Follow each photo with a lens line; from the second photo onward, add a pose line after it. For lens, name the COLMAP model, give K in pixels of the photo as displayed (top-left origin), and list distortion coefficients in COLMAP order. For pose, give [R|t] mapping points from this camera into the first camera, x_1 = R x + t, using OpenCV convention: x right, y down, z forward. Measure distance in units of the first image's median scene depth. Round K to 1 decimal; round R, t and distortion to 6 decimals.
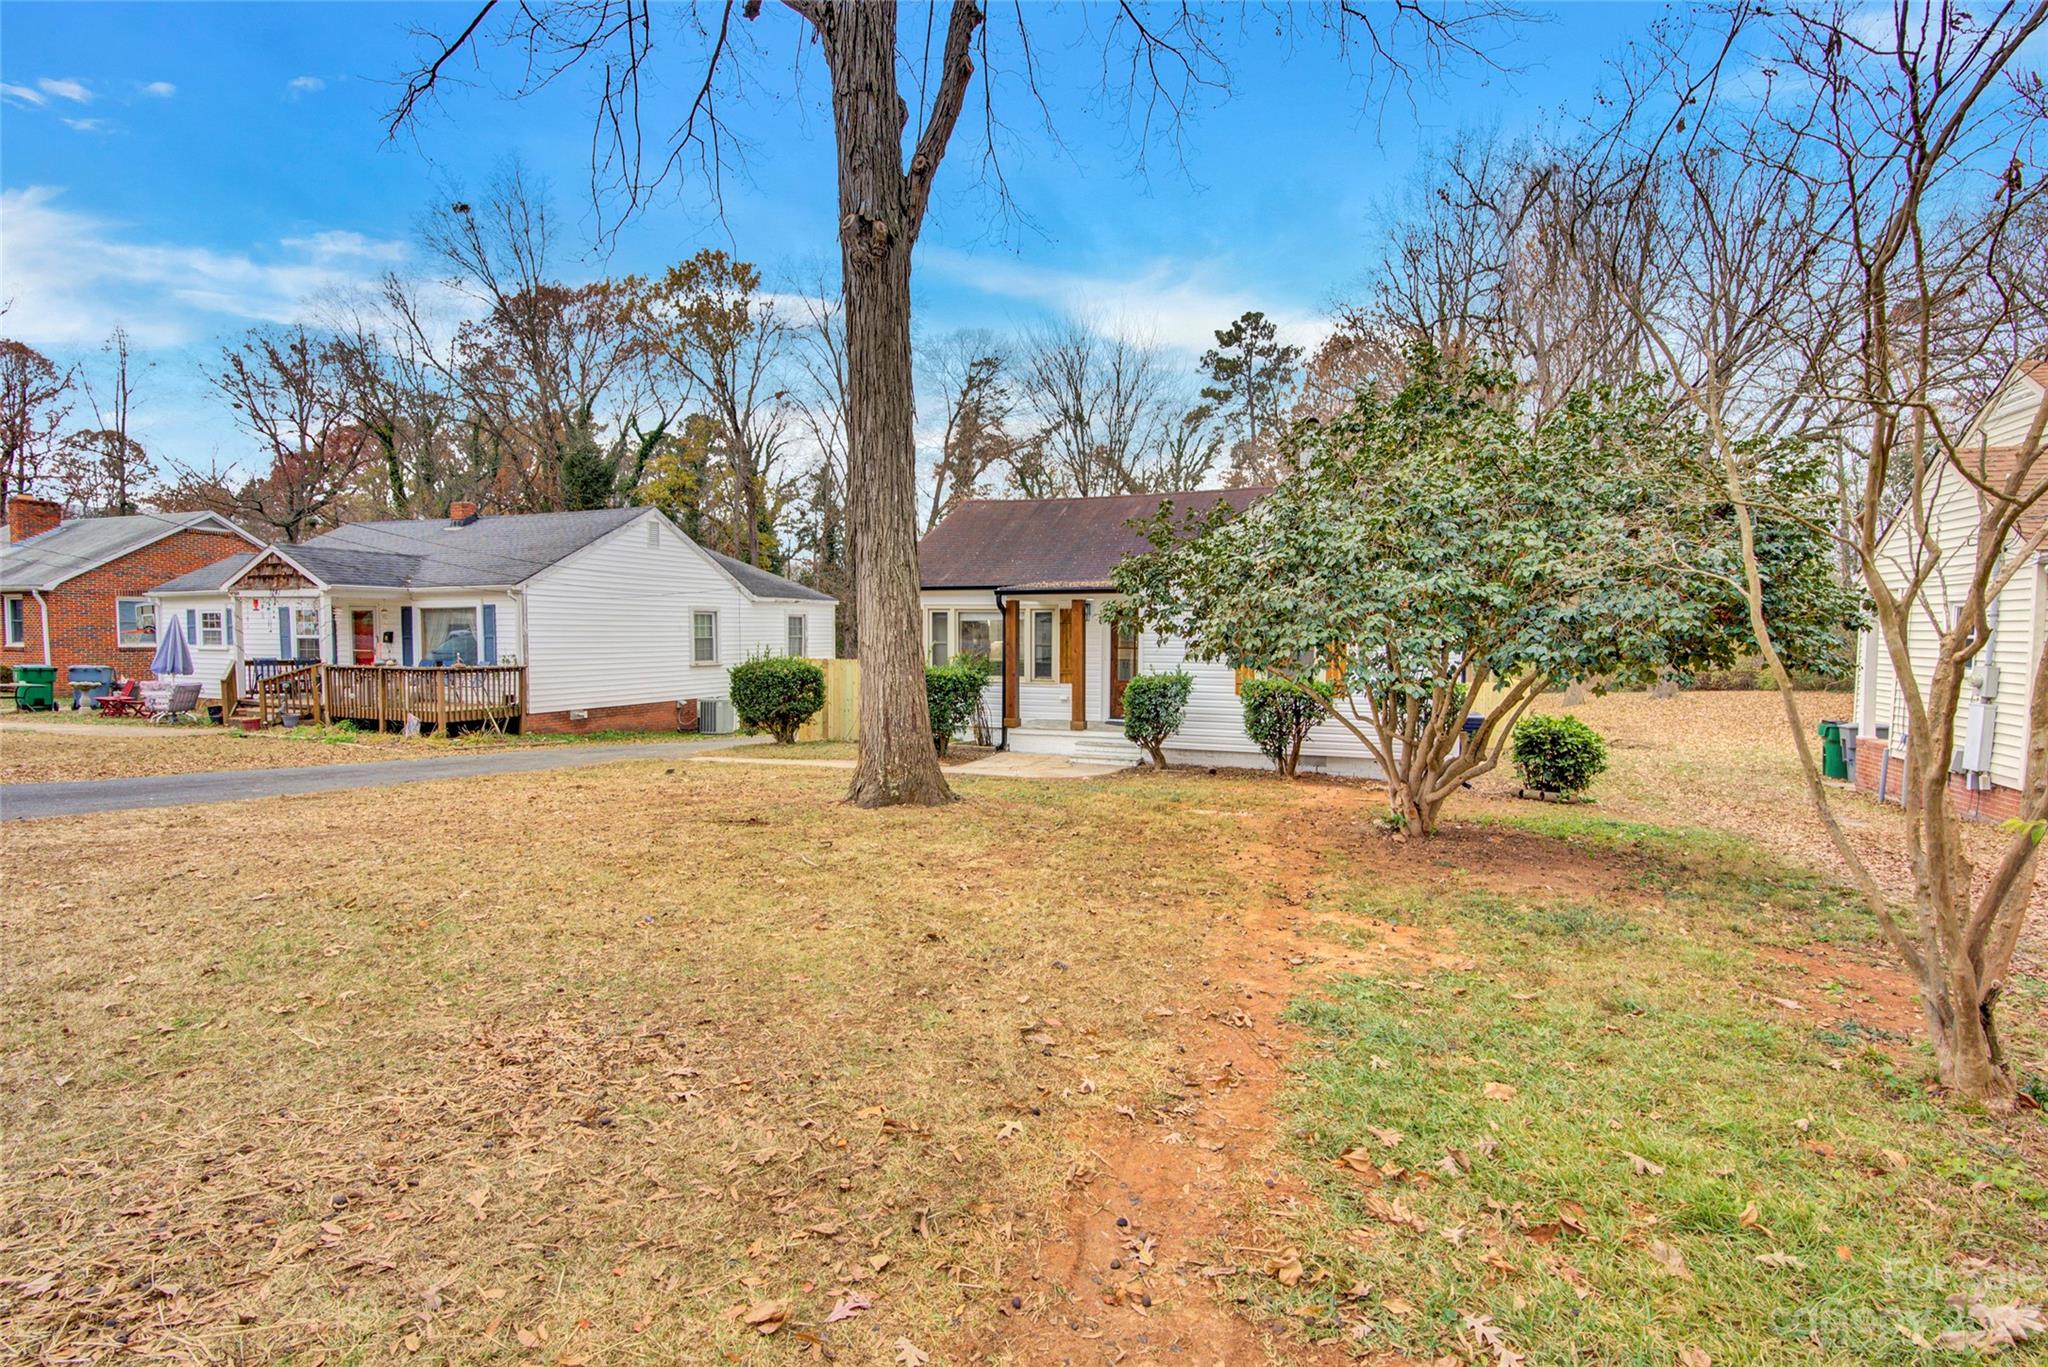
lens RADIAL K [[963.9, 0, 1016.4], [0, 963.9, 686.9], [0, 0, 1]] dist [-0.004474, 0.002420]
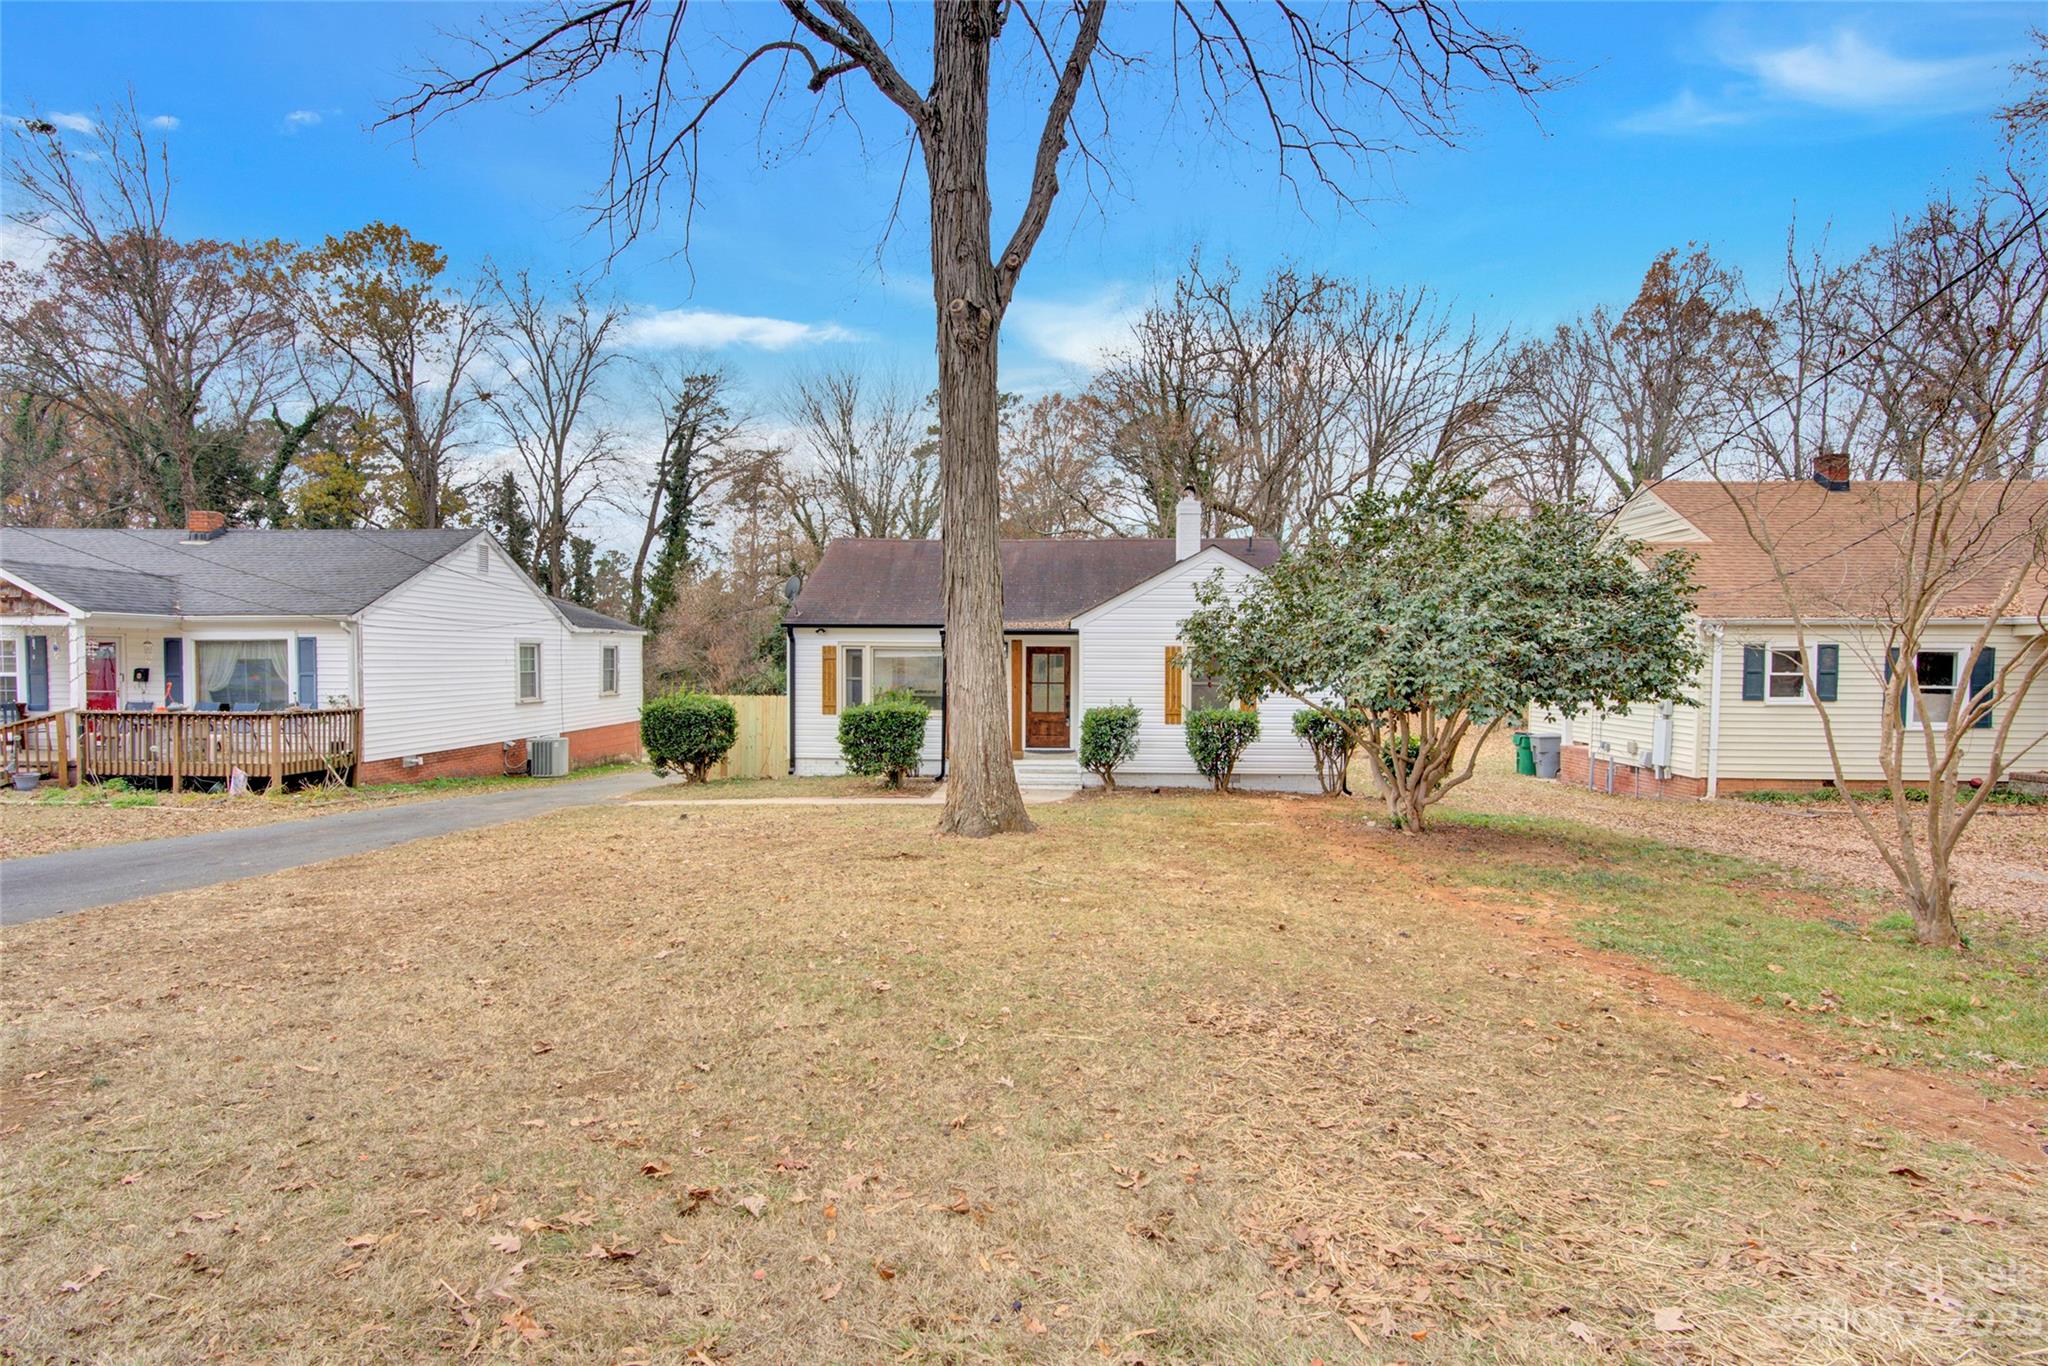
lens RADIAL K [[963.9, 0, 1026.2], [0, 963.9, 686.0], [0, 0, 1]] dist [-0.004474, 0.002420]
pose [[0.940784, -0.009640, 0.338870, -0.236836], [0.018536, 0.999563, -0.023025, -0.010176], [-0.338500, 0.027943, 0.940551, -0.025986]]
